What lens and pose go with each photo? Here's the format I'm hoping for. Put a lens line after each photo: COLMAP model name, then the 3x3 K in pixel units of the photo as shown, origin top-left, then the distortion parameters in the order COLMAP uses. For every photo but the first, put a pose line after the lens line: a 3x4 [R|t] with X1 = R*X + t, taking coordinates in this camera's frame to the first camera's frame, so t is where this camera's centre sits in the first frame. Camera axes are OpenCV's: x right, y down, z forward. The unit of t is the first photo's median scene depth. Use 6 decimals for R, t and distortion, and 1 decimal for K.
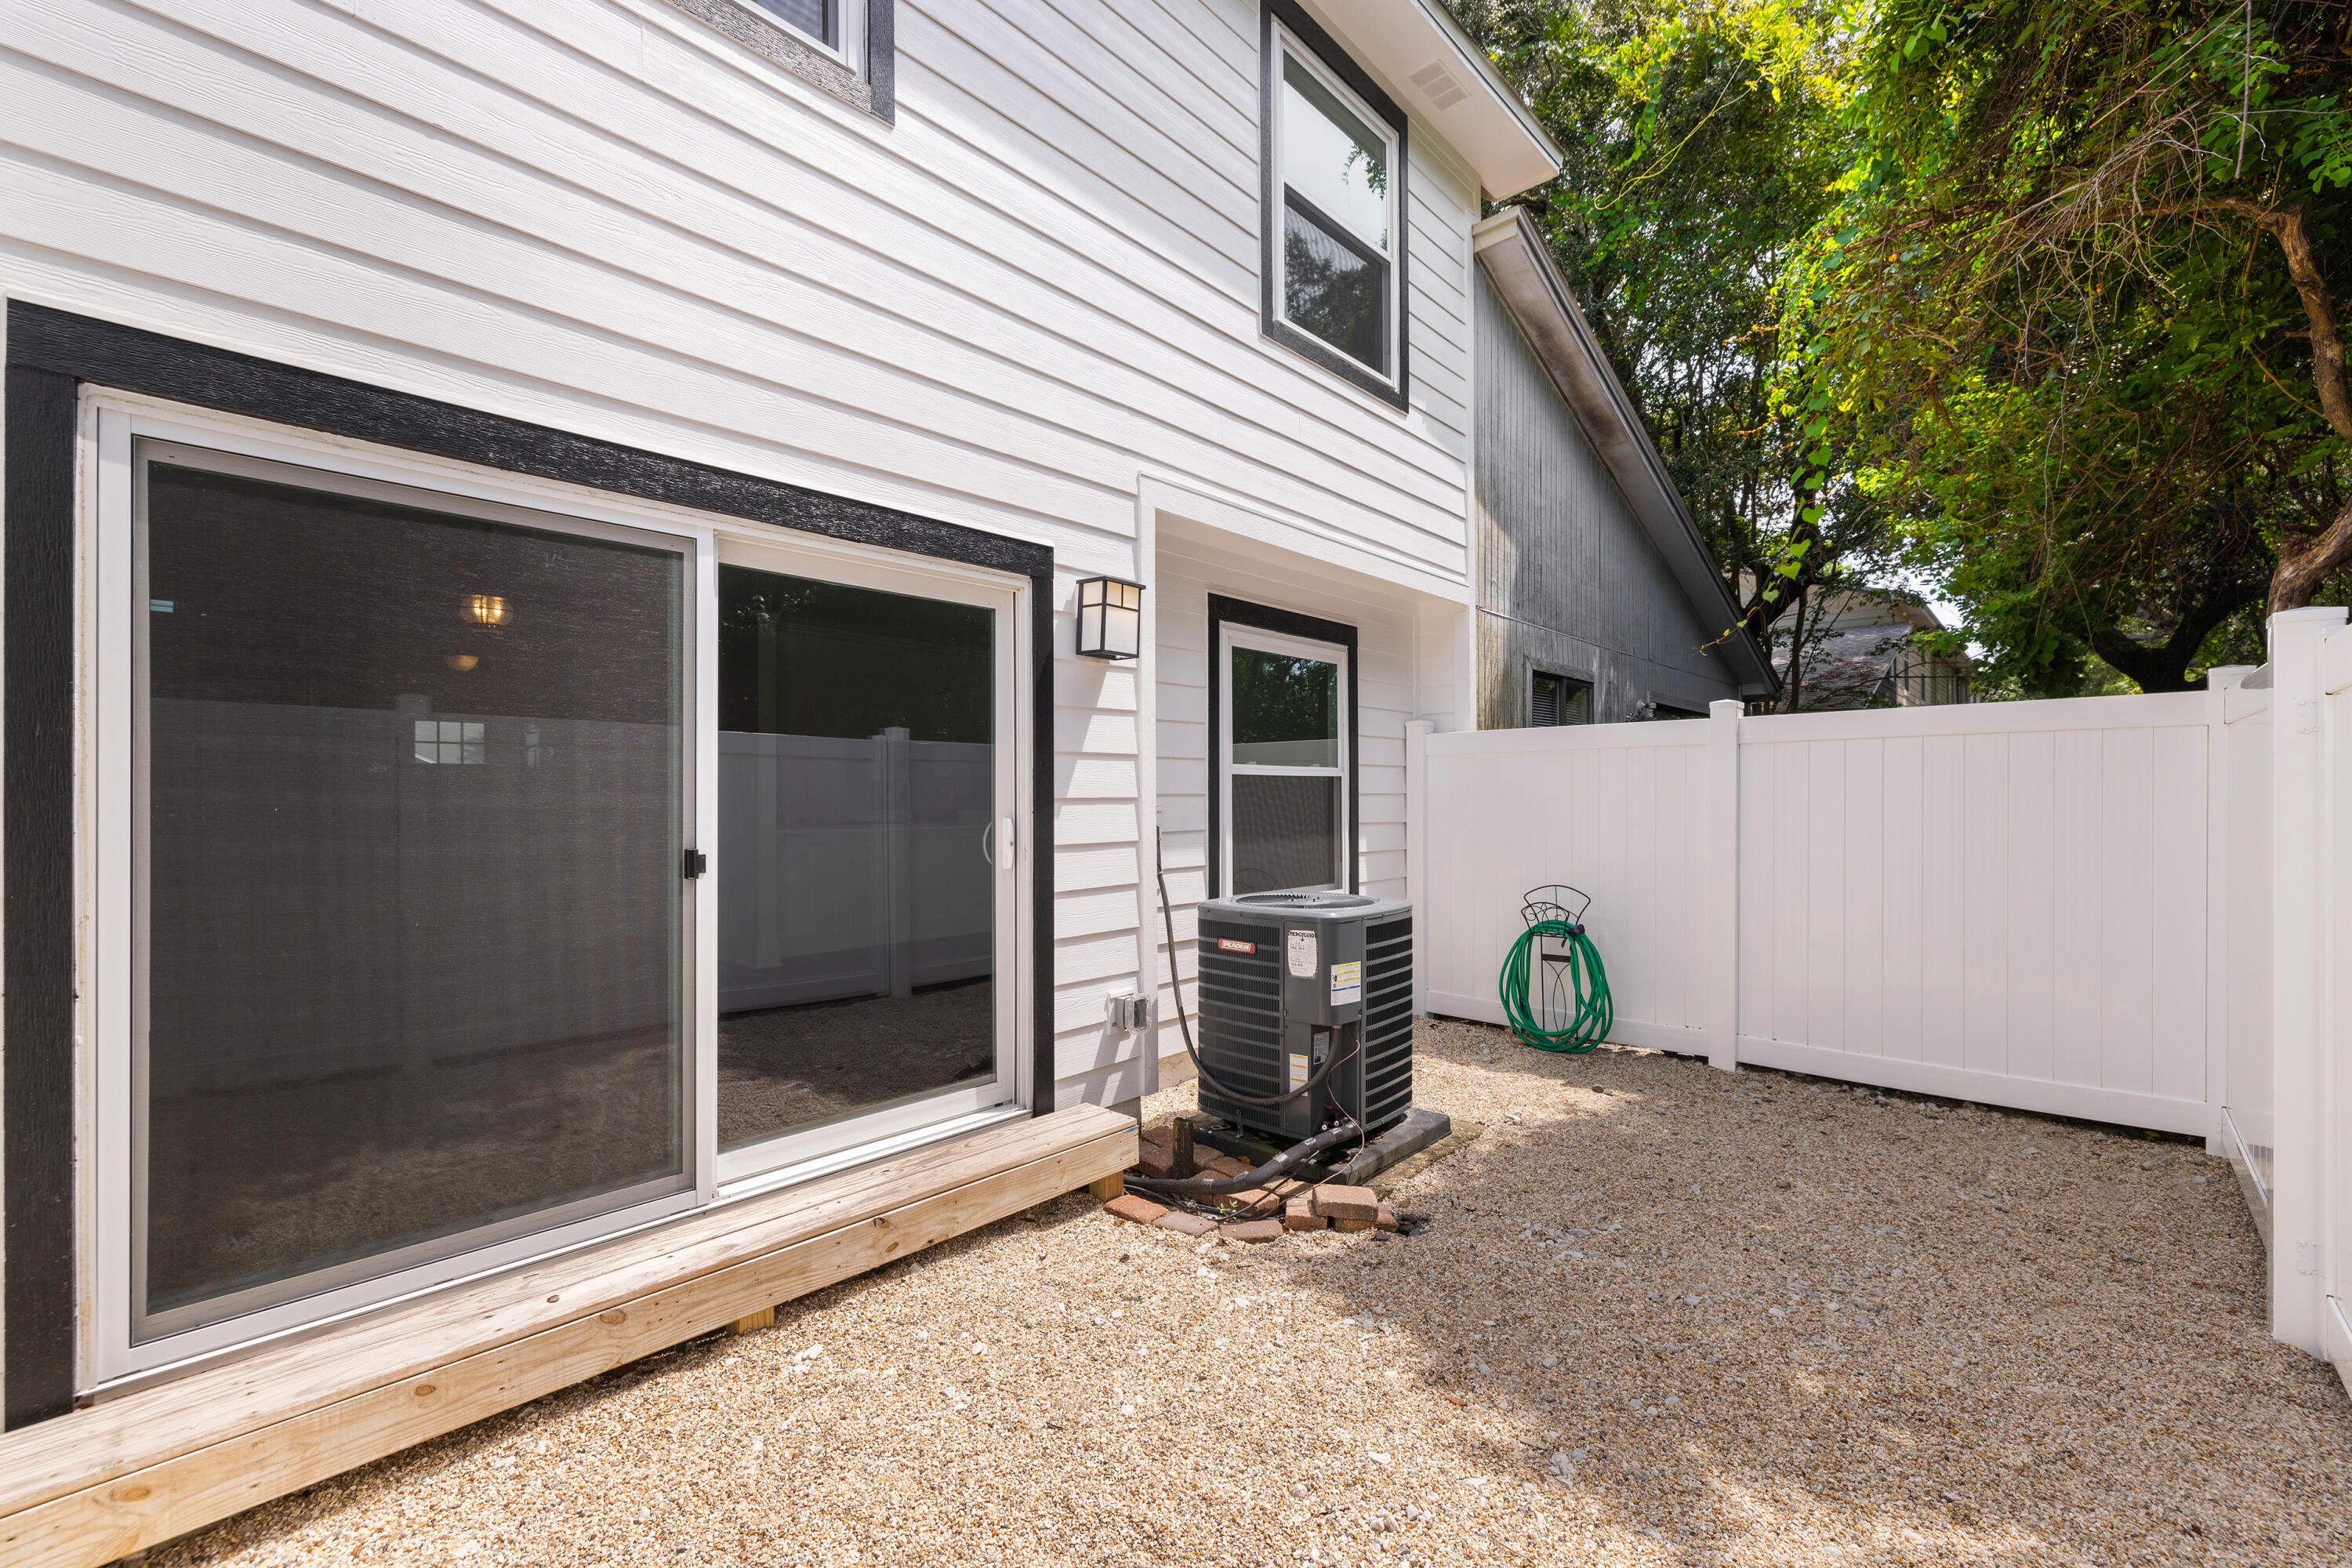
lens RADIAL K [[992.9, 0, 1192.6], [0, 992.9, 790.2], [0, 0, 1]] dist [0.000412, 0.000445]
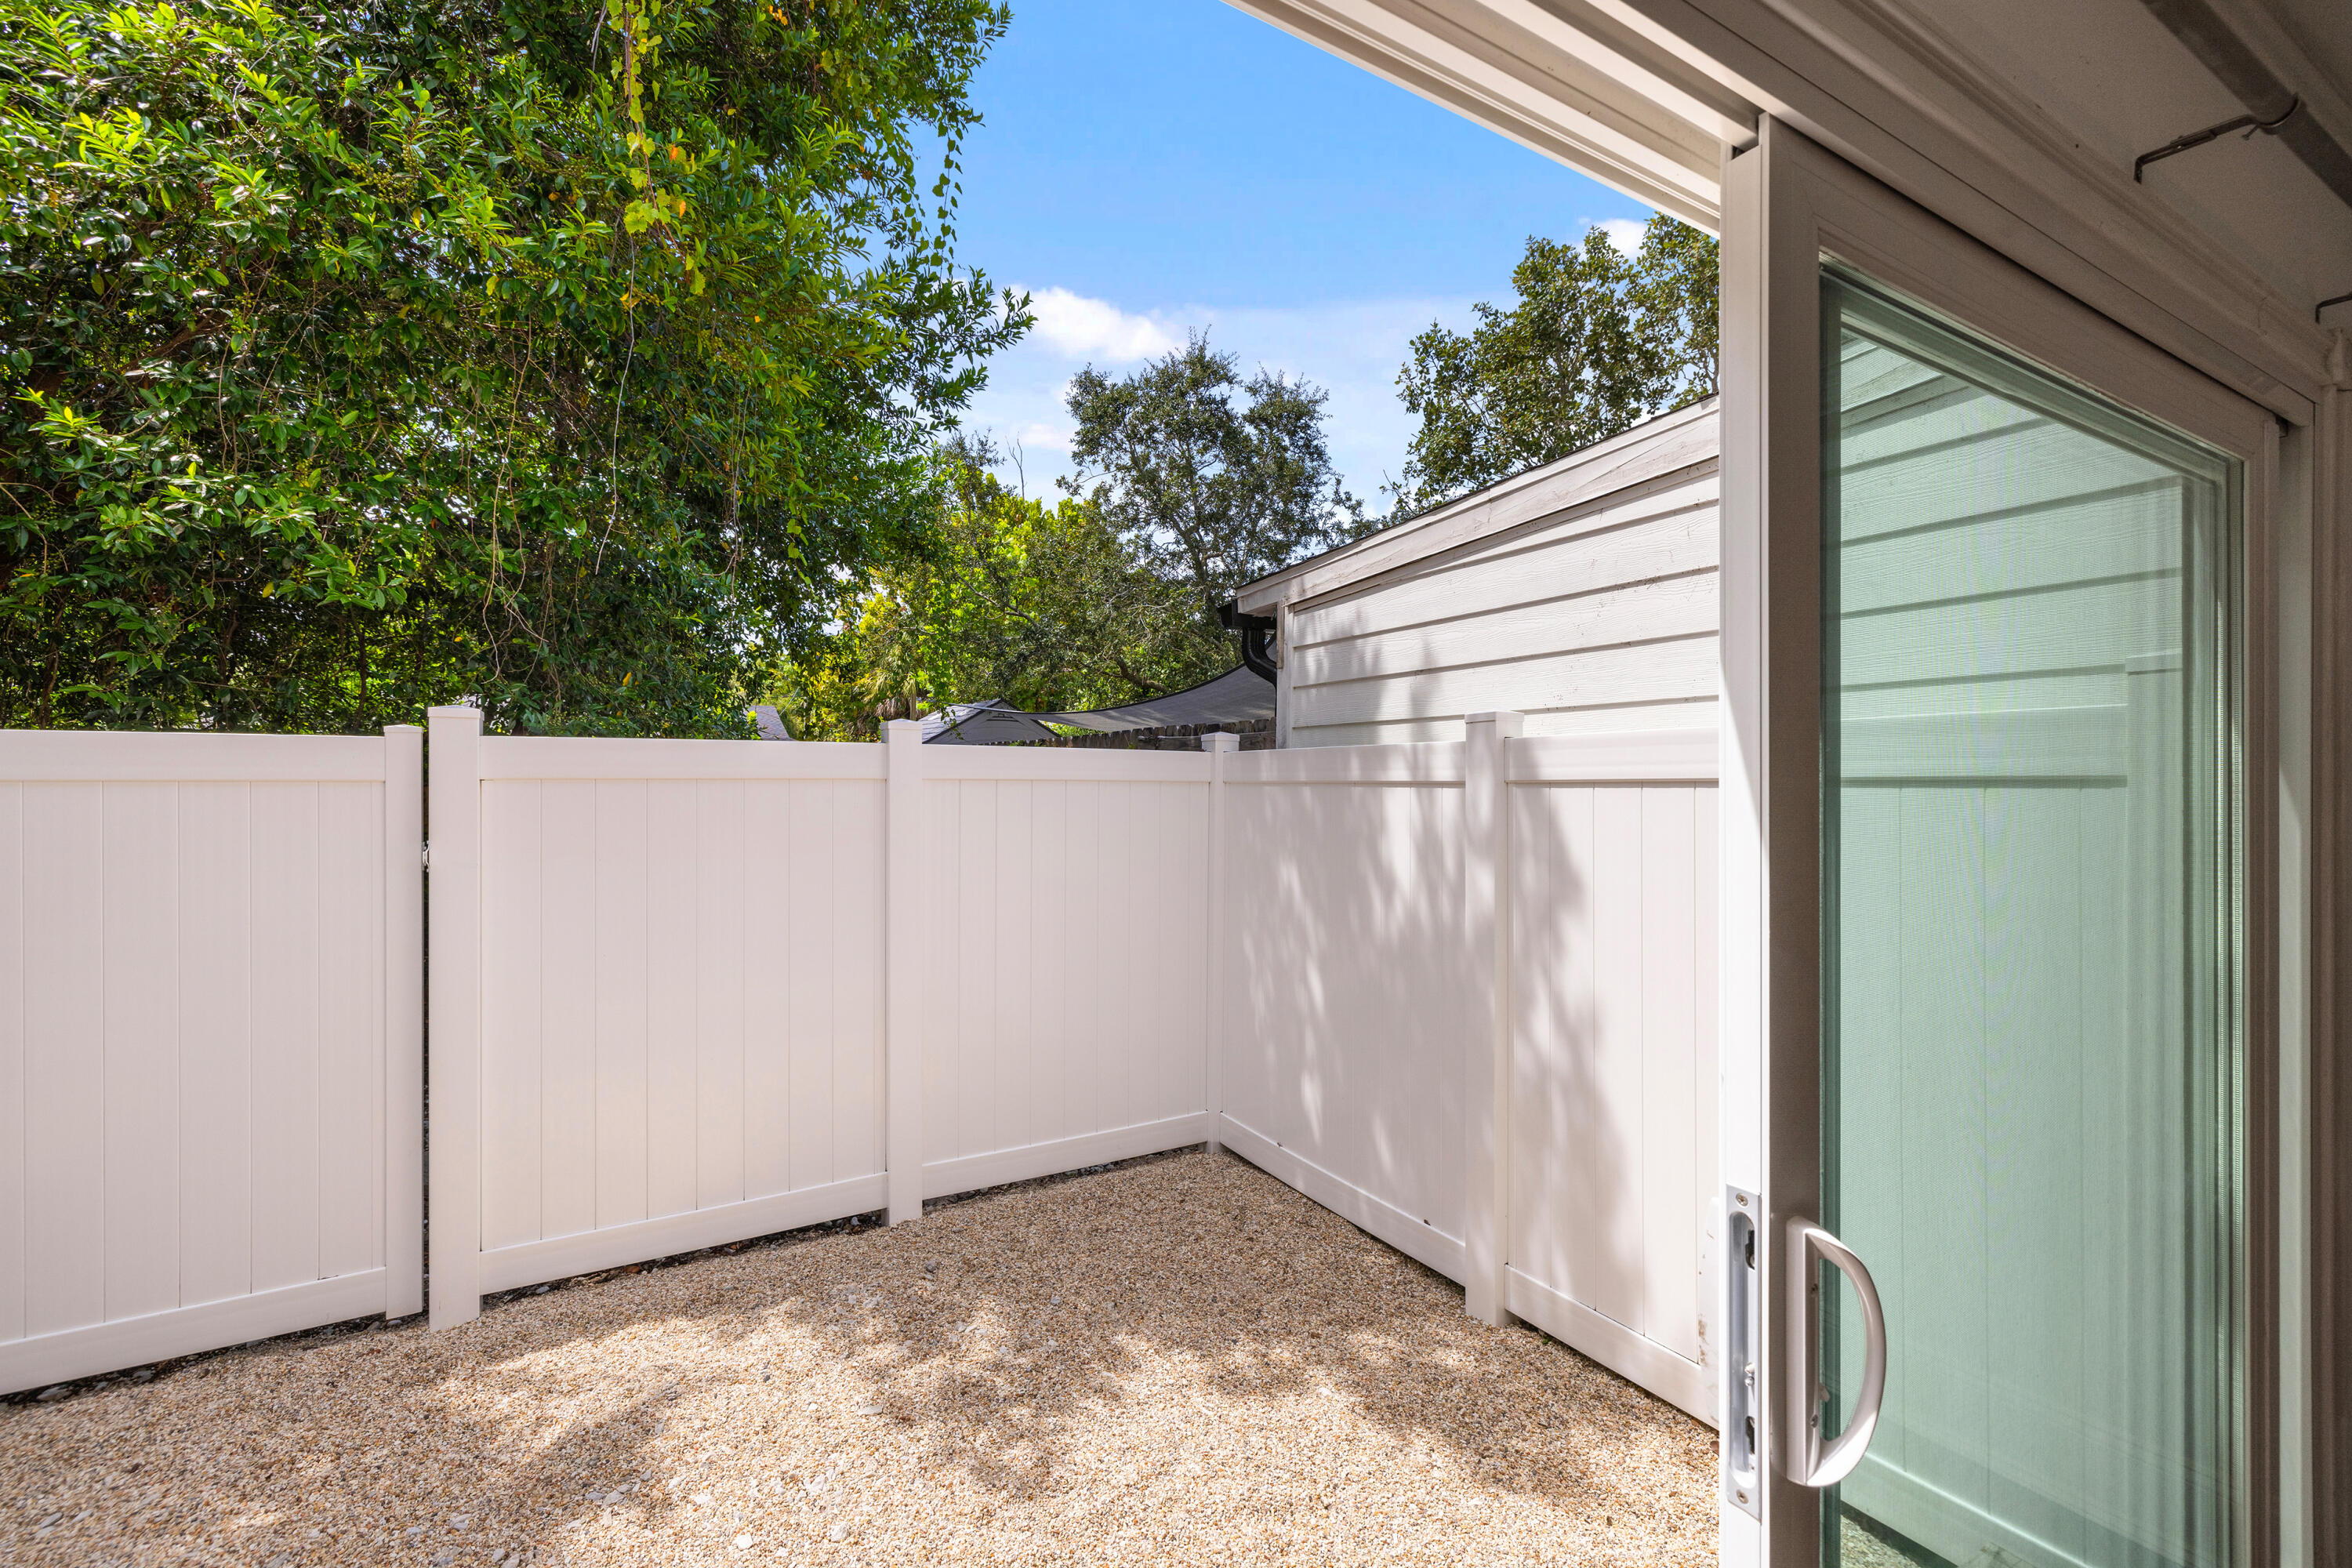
lens RADIAL K [[992.9, 0, 1177.2], [0, 992.9, 787.5], [0, 0, 1]] dist [0.000412, 0.000445]
pose [[-0.941707, -0.005118, 0.336394, -0.294293], [-0.003561, 0.999980, 0.005245, -0.061611], [-0.336414, 0.003741, -0.941707, 0.910152]]
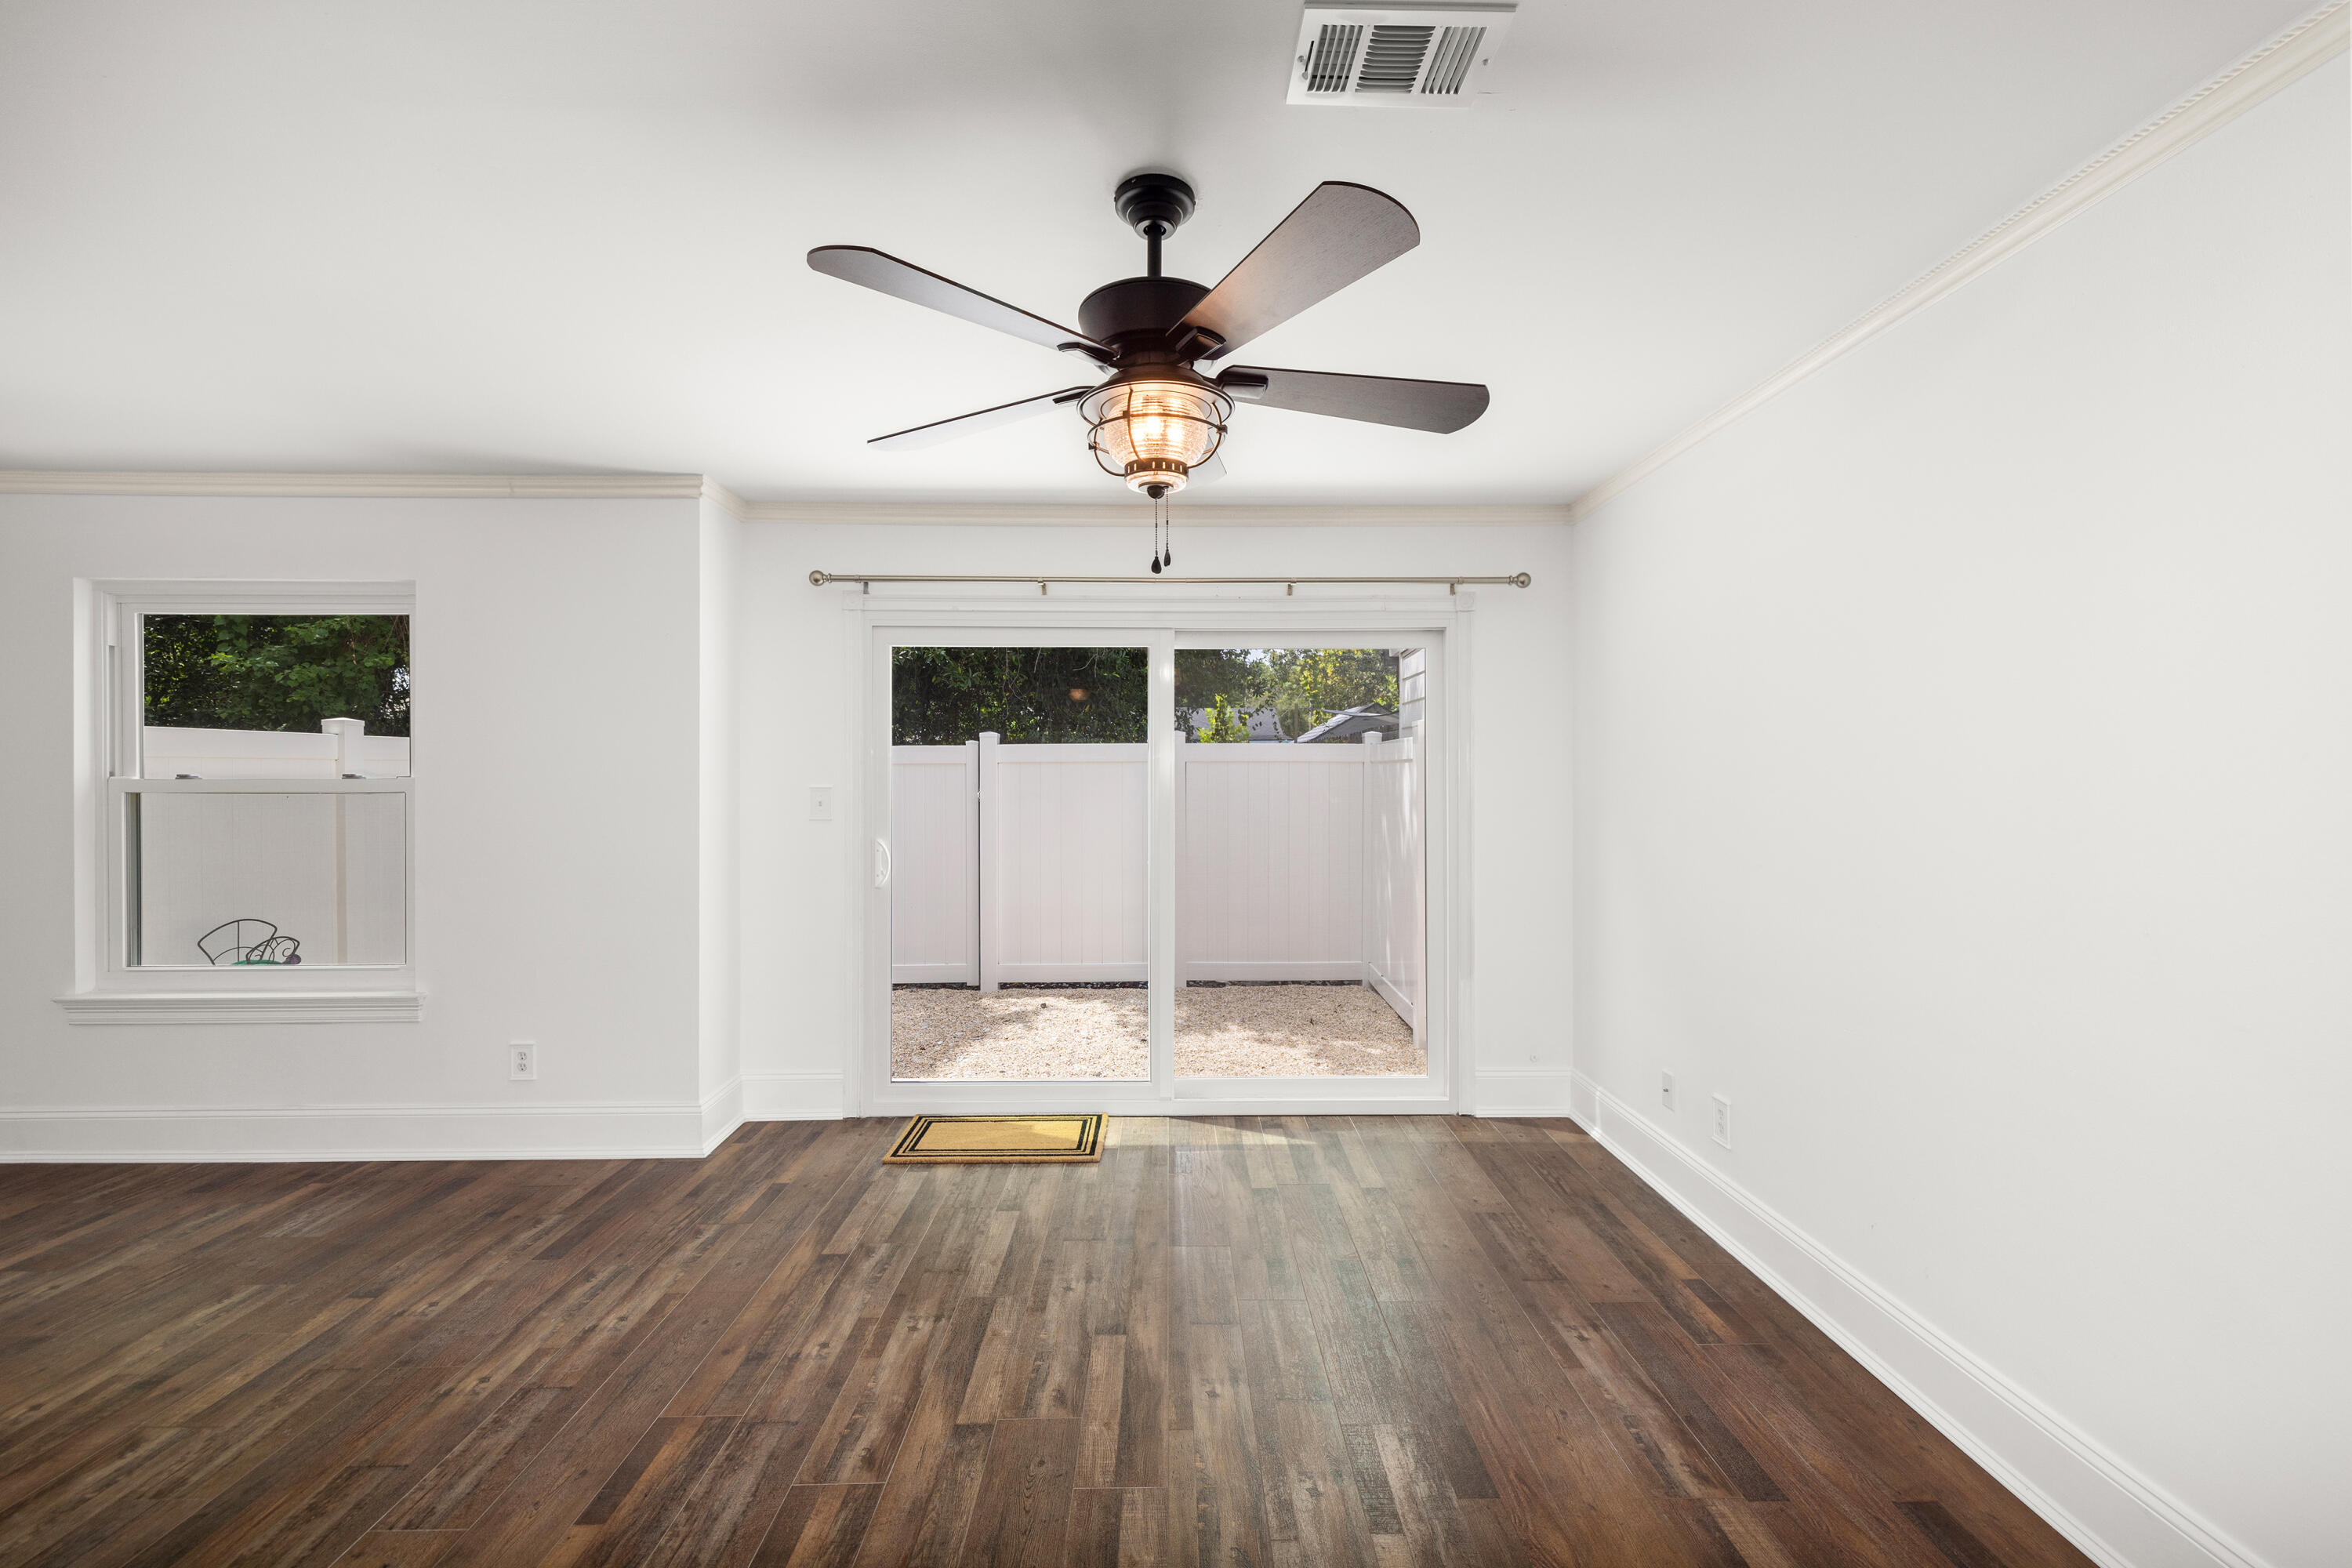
lens RADIAL K [[992.9, 0, 1187.4], [0, 992.9, 772.9], [0, 0, 1]] dist [0.000412, 0.000445]
pose [[-0.650357, 0.007957, 0.759587, -1.121497], [0.002209, 0.999961, -0.008584, -0.027086], [-0.759625, -0.003905, -0.650349, 1.279444]]
